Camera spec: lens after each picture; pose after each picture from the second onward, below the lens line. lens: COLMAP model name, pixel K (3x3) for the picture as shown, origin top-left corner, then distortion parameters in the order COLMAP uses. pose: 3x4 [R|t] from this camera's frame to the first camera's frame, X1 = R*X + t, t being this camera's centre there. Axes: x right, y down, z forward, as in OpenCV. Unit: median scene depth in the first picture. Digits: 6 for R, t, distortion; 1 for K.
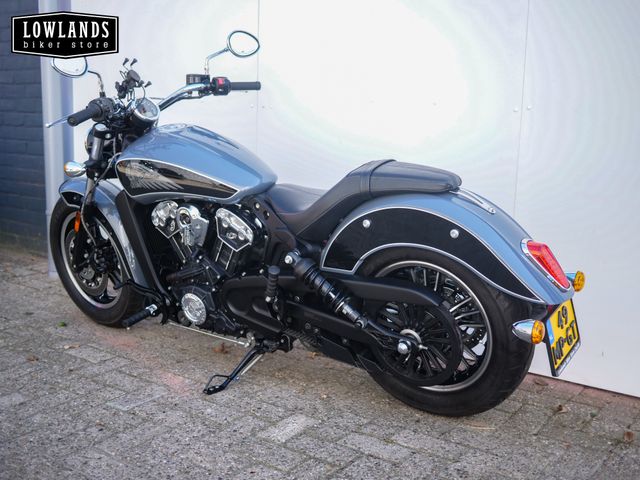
lens RADIAL K [[715.7, 0, 320.0], [0, 715.7, 240.0], [0, 0, 1]] dist [0.014347, 0.049134]
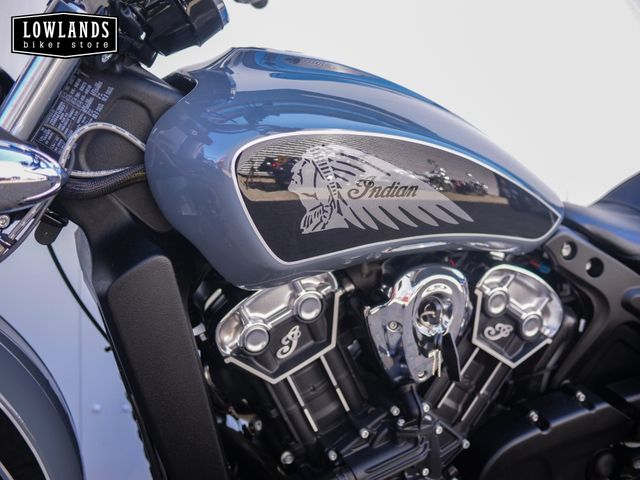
lens RADIAL K [[744.1, 0, 320.0], [0, 744.1, 240.0], [0, 0, 1]] dist [-0.021145, 0.033649]
pose [[0.529050, -0.065088, 0.846091, -0.533892], [0.132322, 0.991186, -0.006490, -0.068981], [-0.838211, 0.115389, 0.532999, 0.855980]]
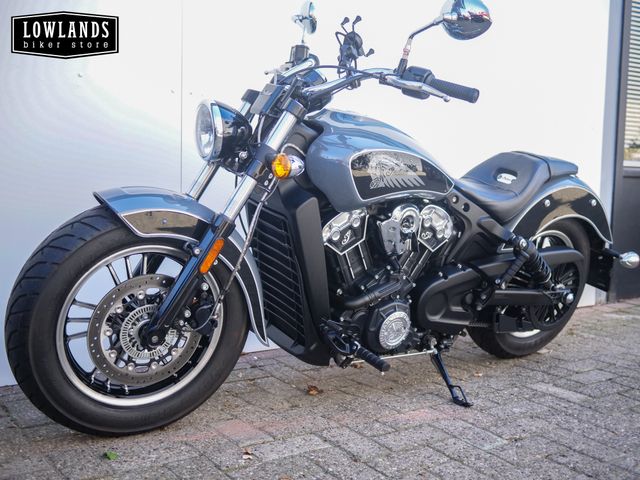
lens RADIAL K [[744.1, 0, 320.0], [0, 744.1, 240.0], [0, 0, 1]] dist [-0.021145, 0.033649]
pose [[0.320436, -0.099067, 0.942076, -1.062182], [0.132519, 0.989425, 0.058971, -0.074496], [-0.937955, 0.105947, 0.330176, 0.818258]]
